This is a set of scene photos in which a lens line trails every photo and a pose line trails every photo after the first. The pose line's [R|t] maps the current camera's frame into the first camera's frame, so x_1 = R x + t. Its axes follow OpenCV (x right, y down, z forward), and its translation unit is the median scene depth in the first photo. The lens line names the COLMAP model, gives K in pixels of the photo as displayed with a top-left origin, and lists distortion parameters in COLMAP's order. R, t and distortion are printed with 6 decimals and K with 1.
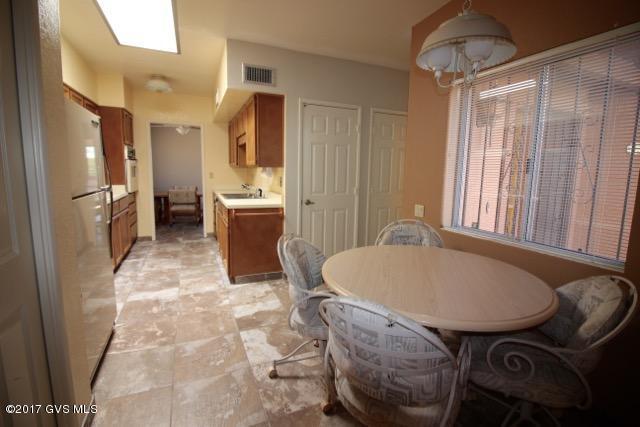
lens RADIAL K [[306.8, 0, 320.3], [0, 306.8, 210.3], [0, 0, 1]] dist [-0.001869, -0.000160]
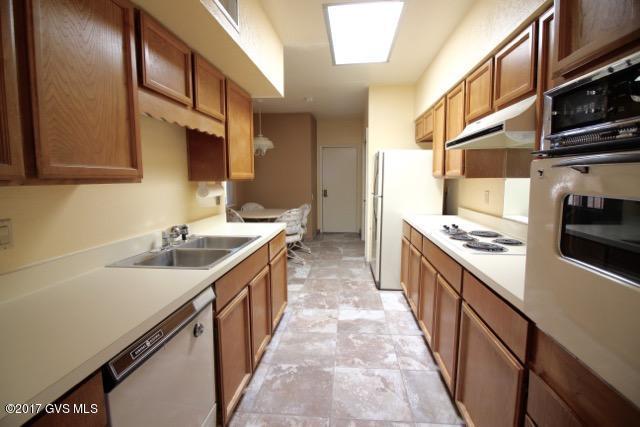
lens RADIAL K [[306.8, 0, 319.9], [0, 306.8, 210.5], [0, 0, 1]] dist [-0.001869, -0.000160]
pose [[-0.878573, -0.064220, 0.473270, -0.856304], [0.050215, 0.973006, 0.225250, -0.267425], [-0.474960, 0.221664, -0.851632, 1.797308]]
